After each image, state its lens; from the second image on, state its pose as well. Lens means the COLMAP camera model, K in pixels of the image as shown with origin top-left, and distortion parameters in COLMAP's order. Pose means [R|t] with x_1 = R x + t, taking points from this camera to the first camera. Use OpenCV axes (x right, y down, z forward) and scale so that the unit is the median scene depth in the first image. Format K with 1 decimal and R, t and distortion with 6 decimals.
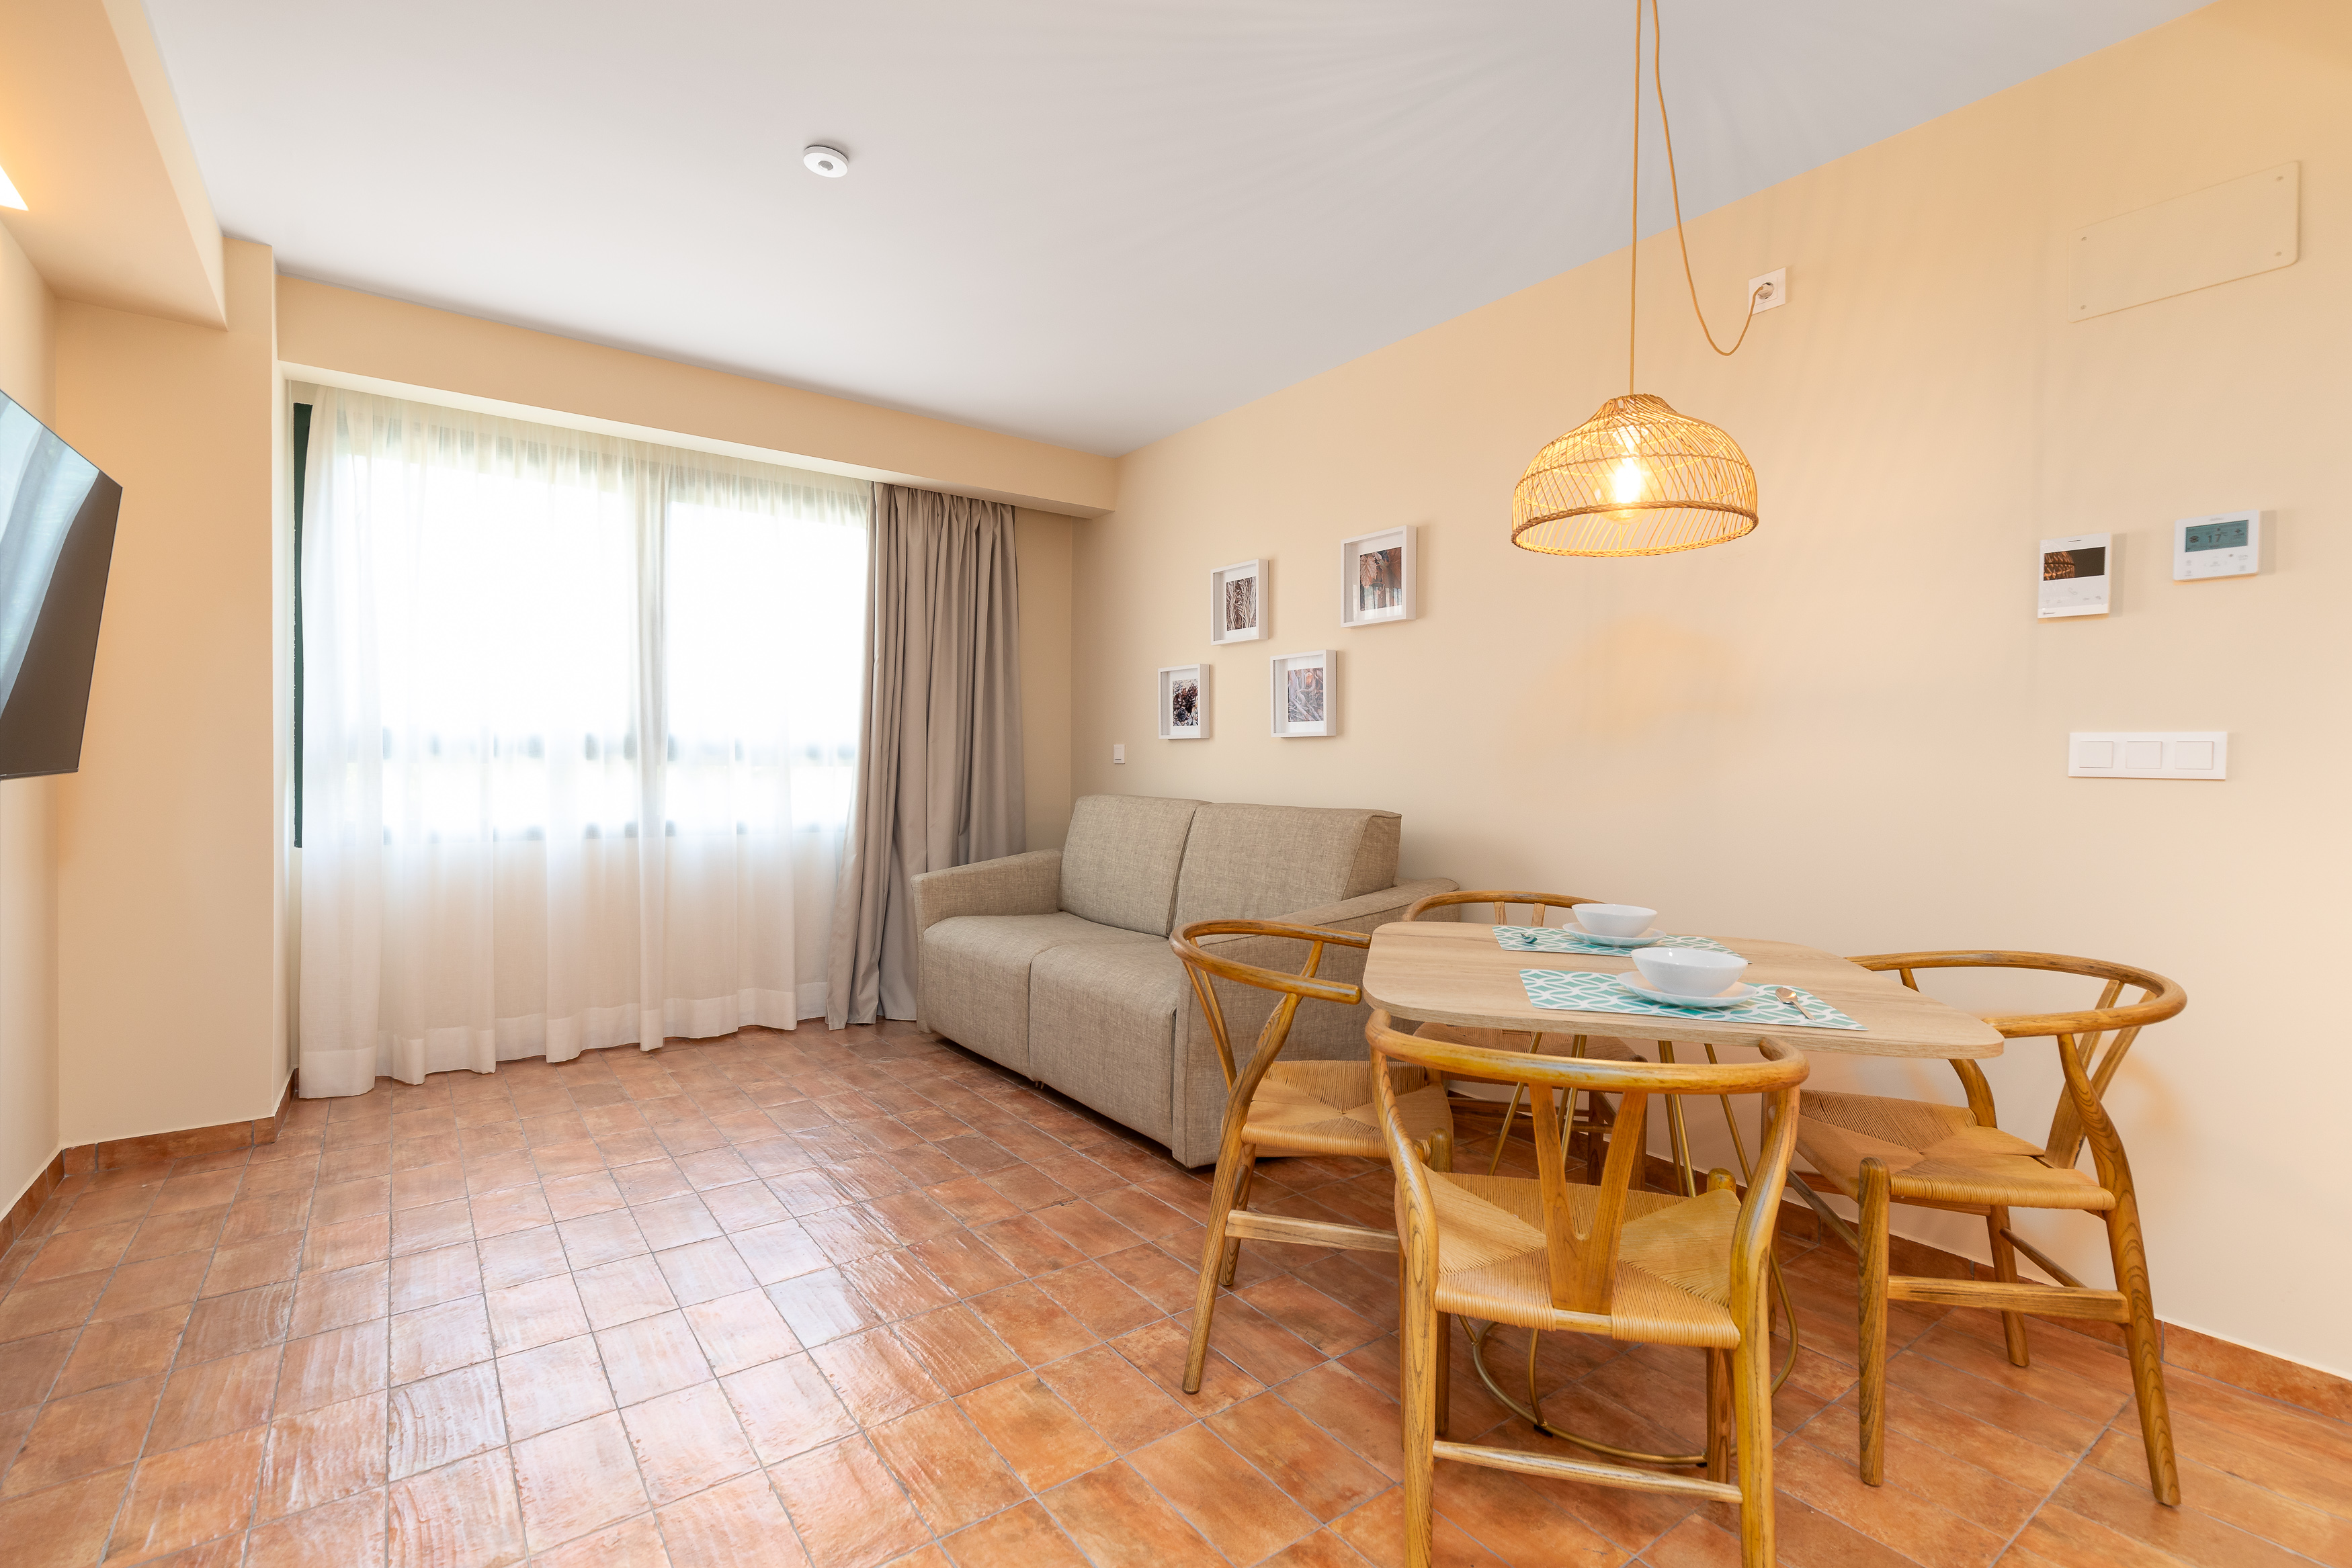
lens RADIAL K [[1073.2, 0, 1222.6], [0, 1073.2, 780.5], [0, 0, 1]] dist [0.008522, -0.001131]
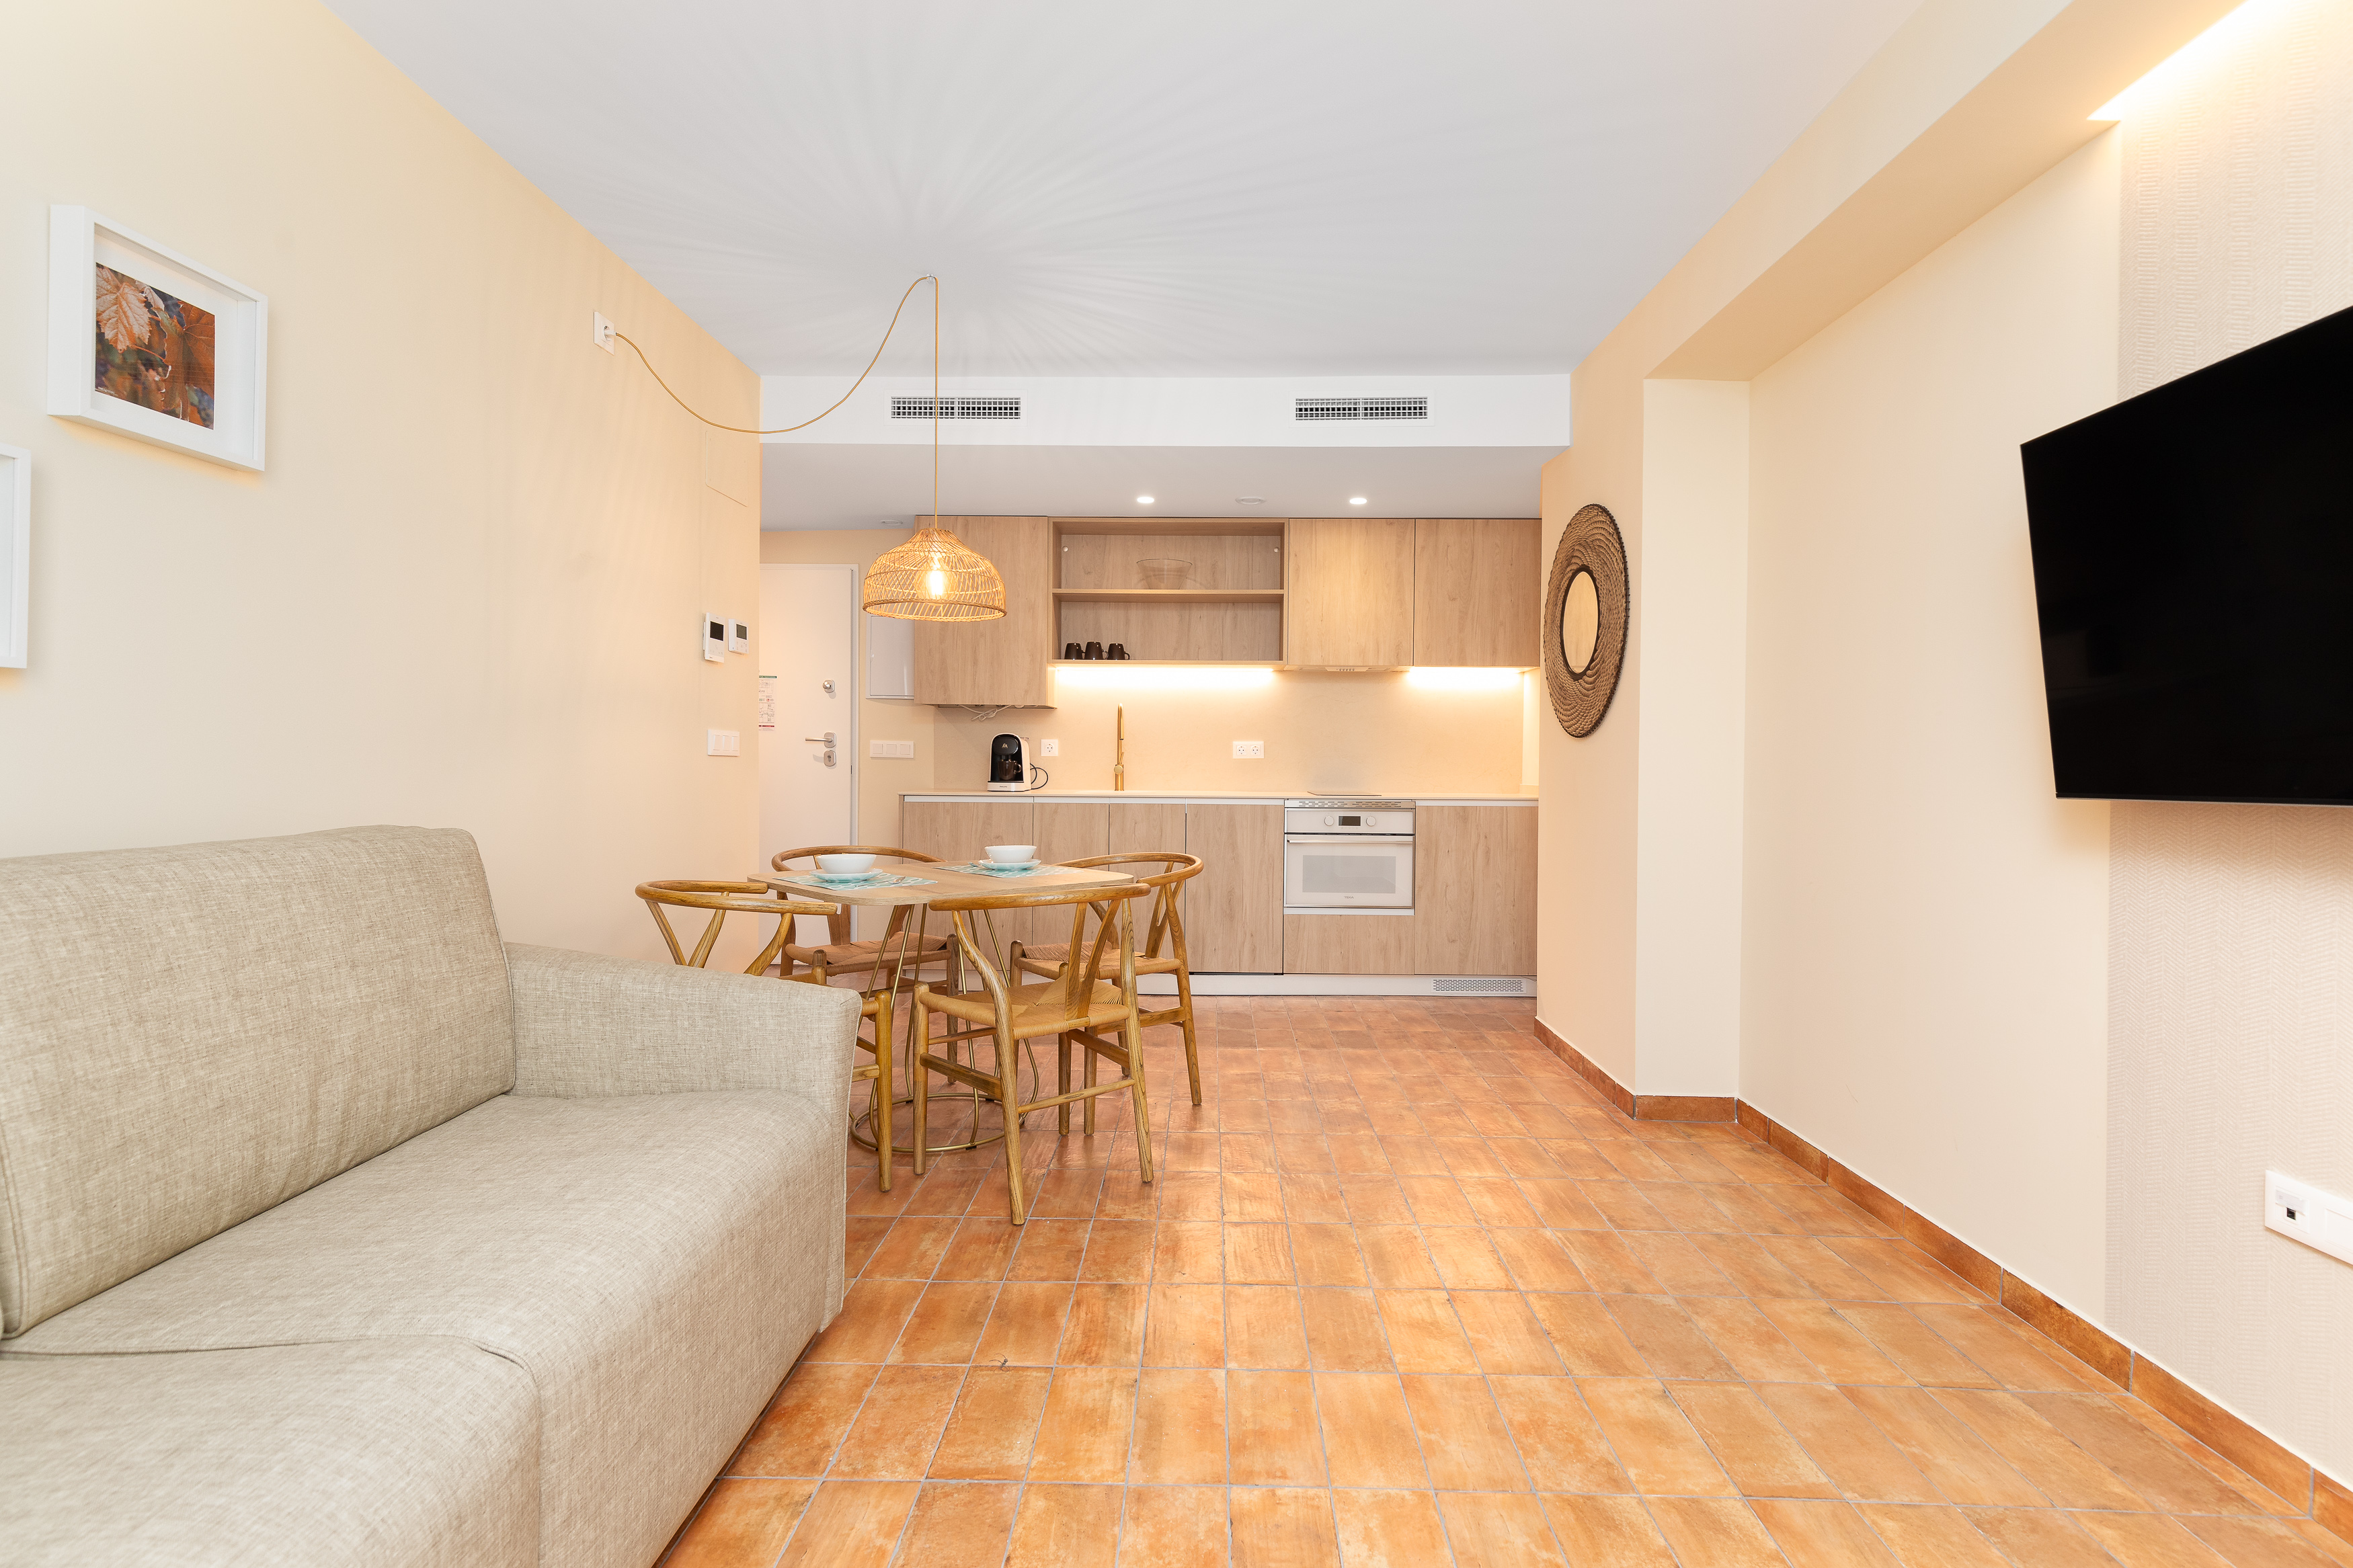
lens RADIAL K [[1067.4, 0, 1193.8], [0, 1067.4, 775.5], [0, 0, 1]] dist [0.010357, -0.001117]
pose [[-0.781507, -0.027294, 0.623299, -0.796116], [-0.008392, 0.999412, 0.033242, -0.031499], [-0.623840, 0.020748, -0.781277, 1.704502]]
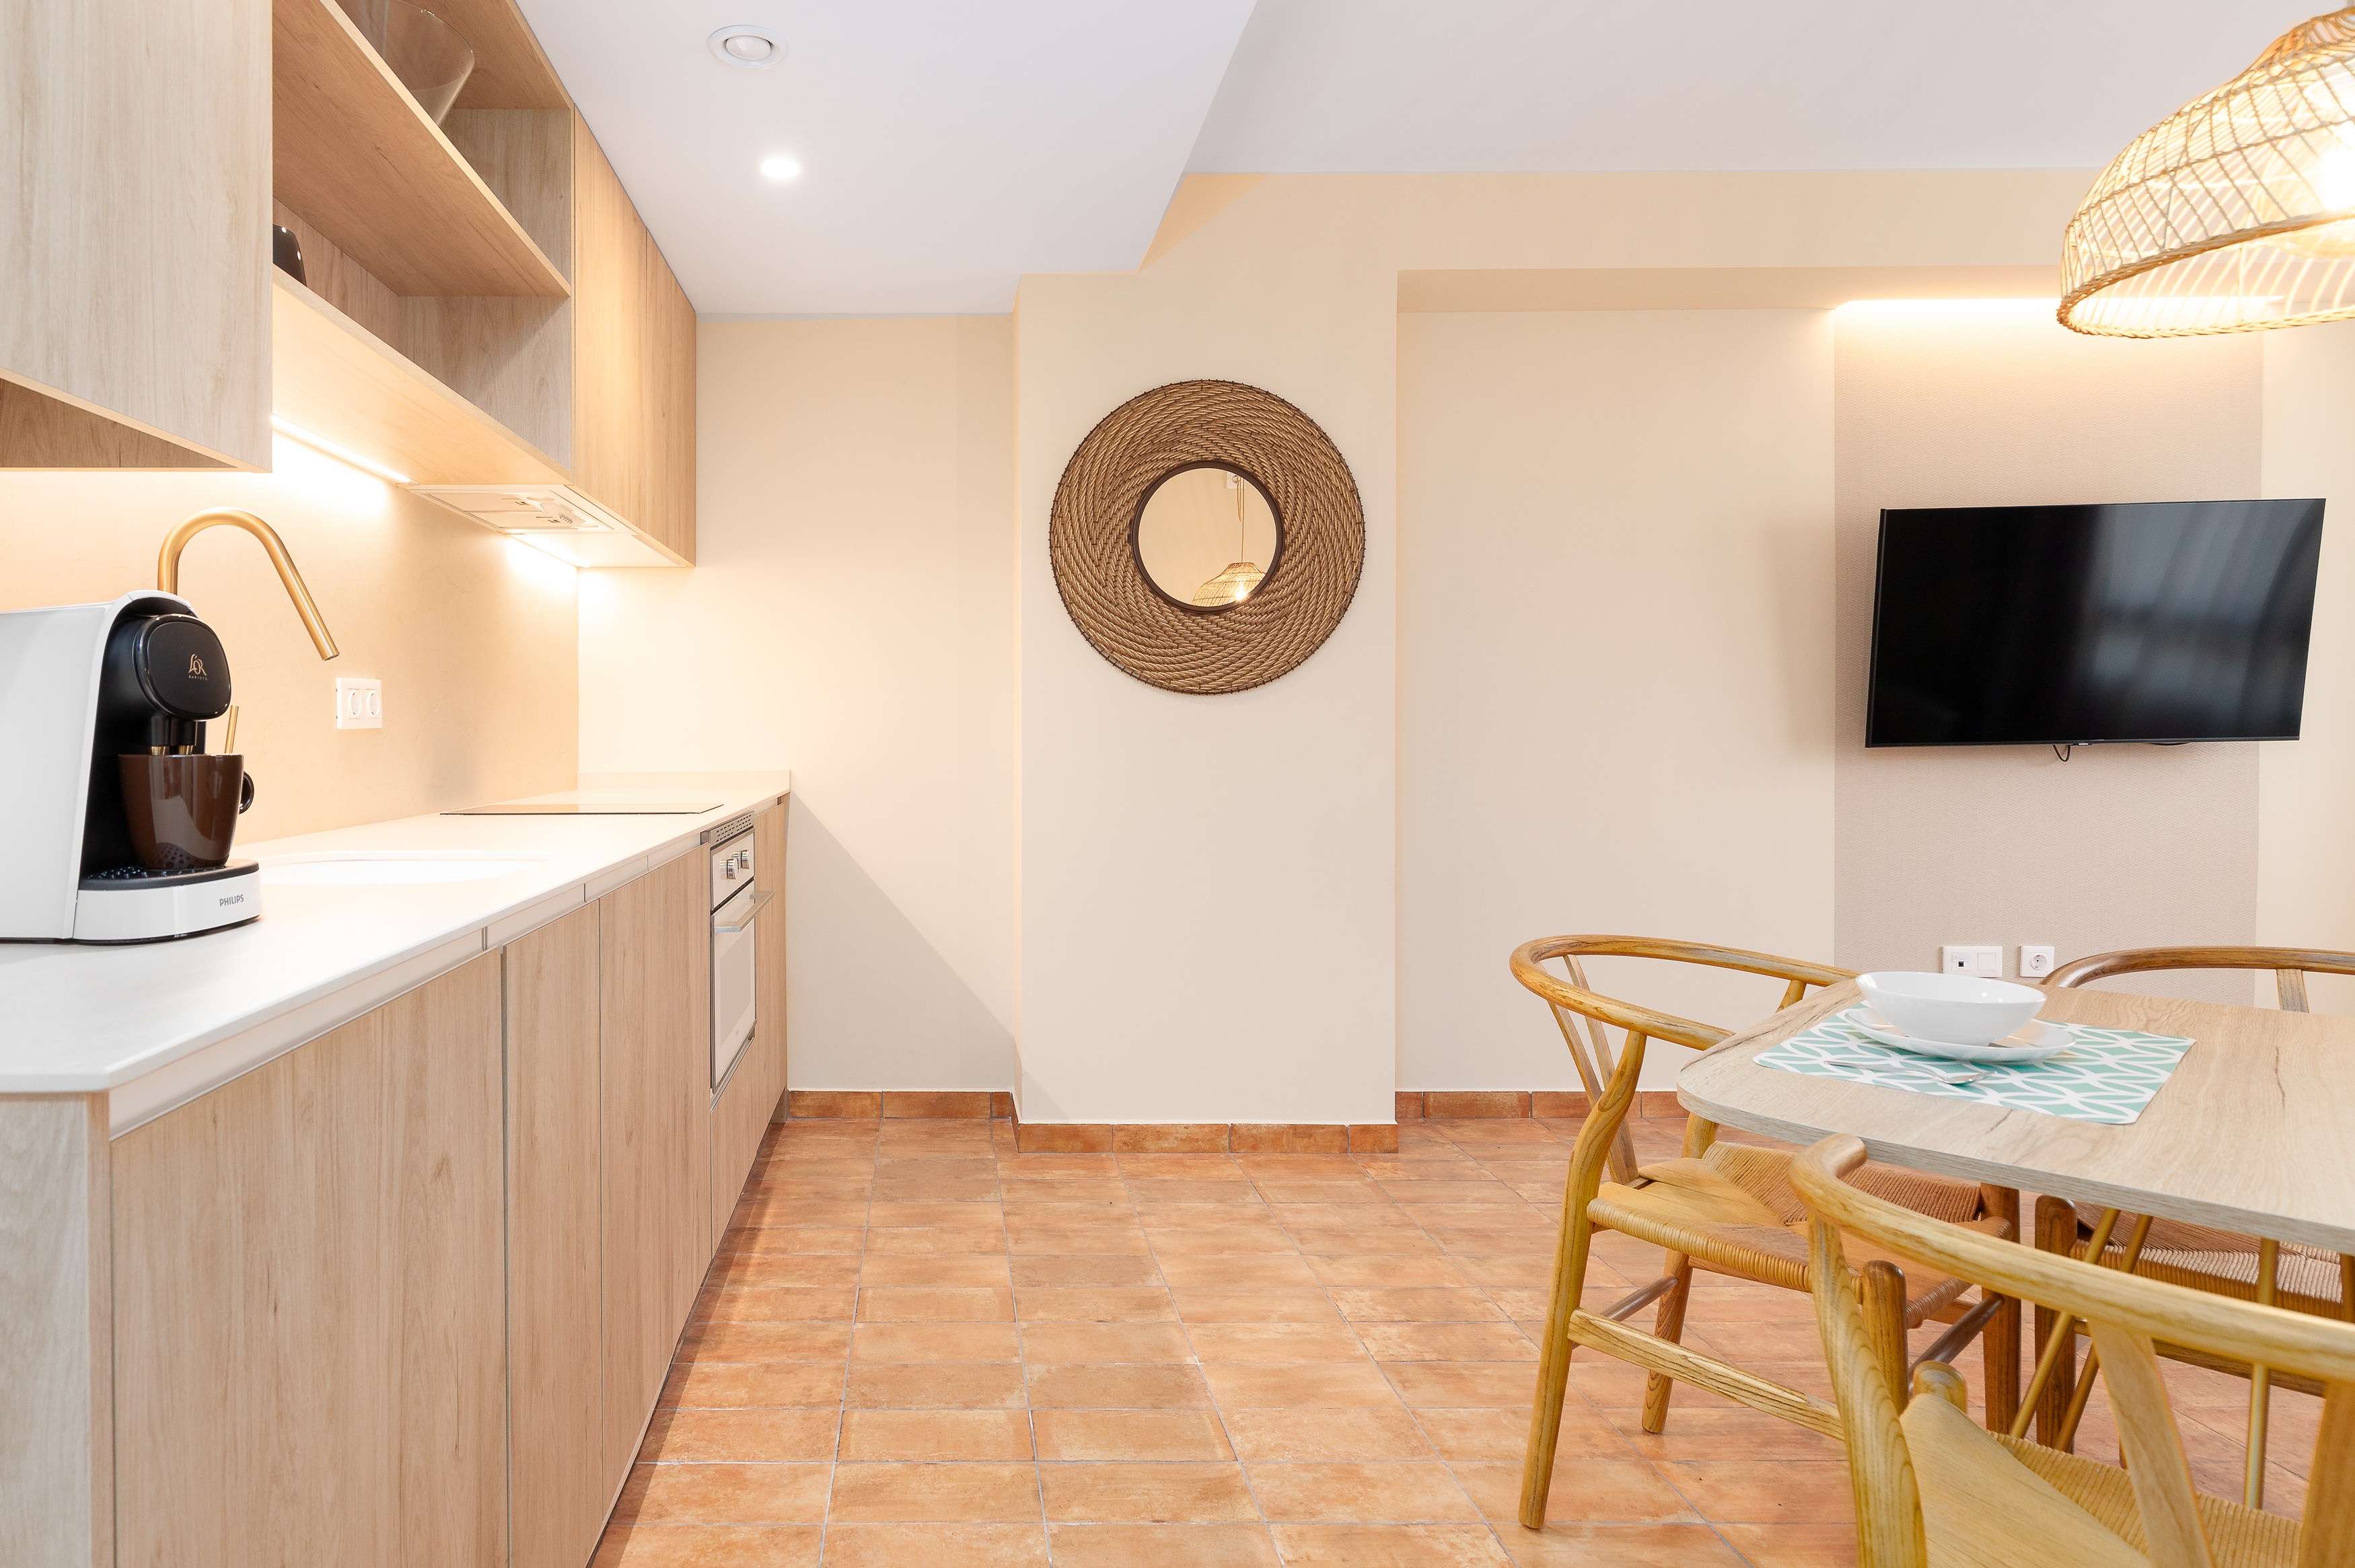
lens RADIAL K [[1313.6, 0, 909.8], [0, 1313.6, 744.5], [0, 0, 1]] dist [0.003964, -0.001373]
pose [[-0.623559, 0.001001, -0.781776, 1.102659], [-0.014214, 0.999819, 0.012617, 0.002130], [0.781647, 0.018980, -0.623432, 0.717220]]
